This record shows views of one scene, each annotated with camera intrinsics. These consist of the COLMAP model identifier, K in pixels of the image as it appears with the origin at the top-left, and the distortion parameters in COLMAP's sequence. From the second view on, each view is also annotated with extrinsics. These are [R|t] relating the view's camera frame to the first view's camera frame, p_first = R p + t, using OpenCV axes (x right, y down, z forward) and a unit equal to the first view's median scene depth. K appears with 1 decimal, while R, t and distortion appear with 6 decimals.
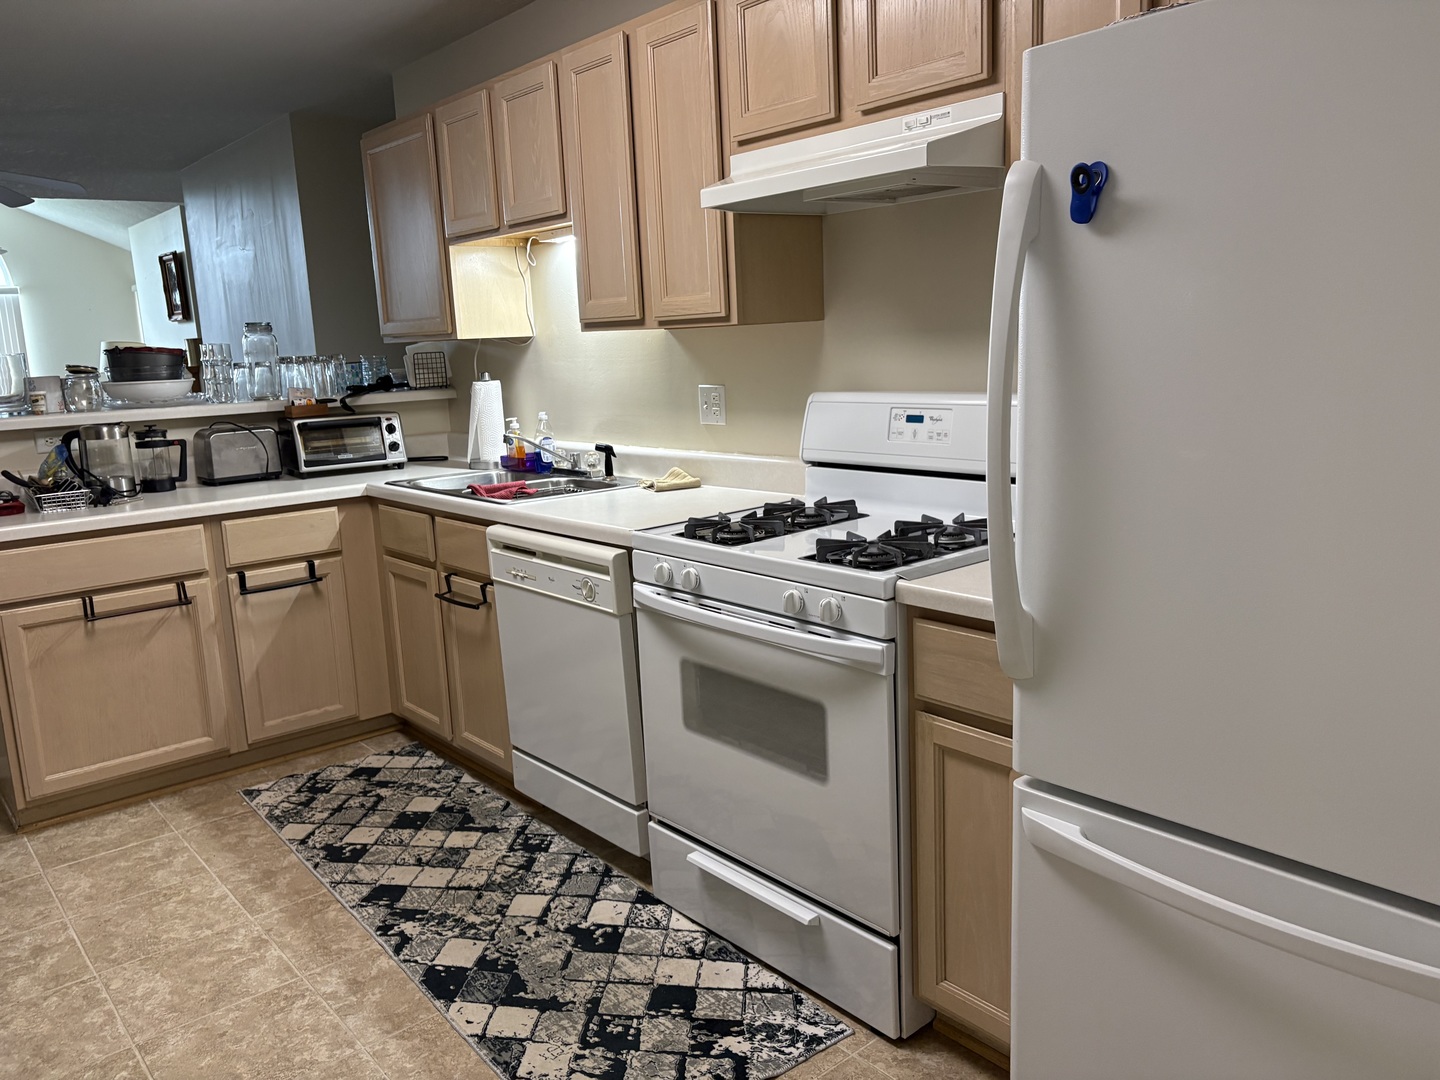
lens RADIAL K [[1109.5, 0, 720.0], [0, 1109.5, 540.0], [0, 0, 1]] dist [0.024358, 0.002353]
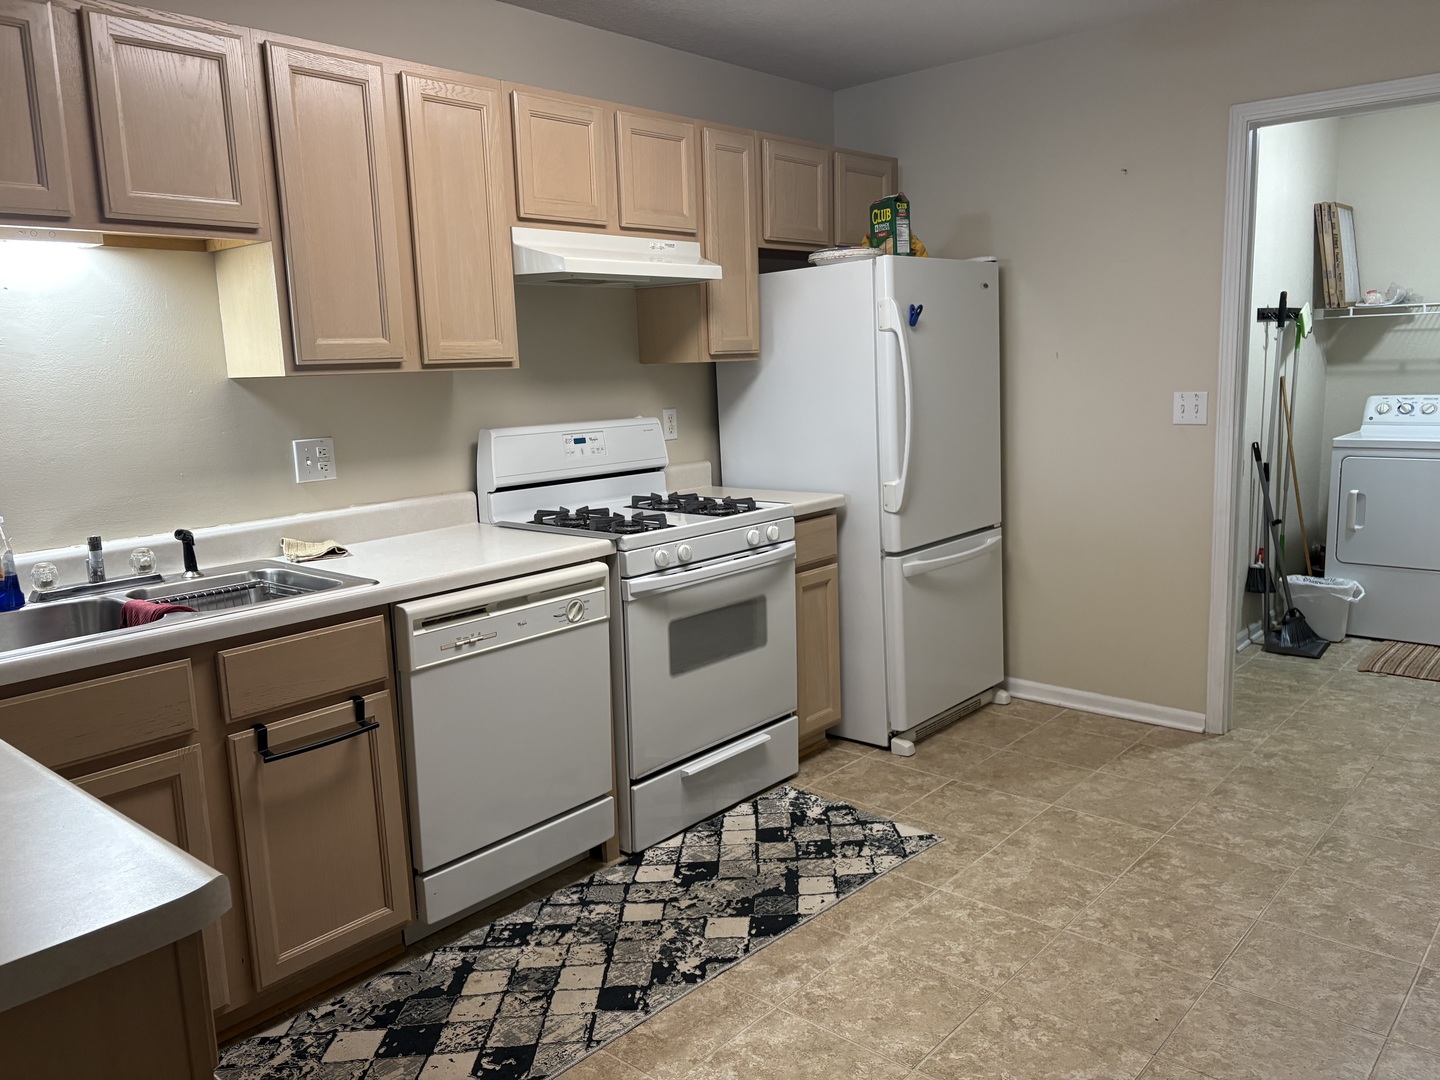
lens RADIAL K [[1098.1, 0, 720.0], [0, 1098.1, 540.0], [0, 0, 1]] dist [0.060588, -0.070610]
pose [[-0.153713, -0.109840, 0.981992, -1.210618], [0.220966, 0.964814, 0.142506, -0.145043], [-0.963092, 0.238891, -0.124034, 1.018100]]
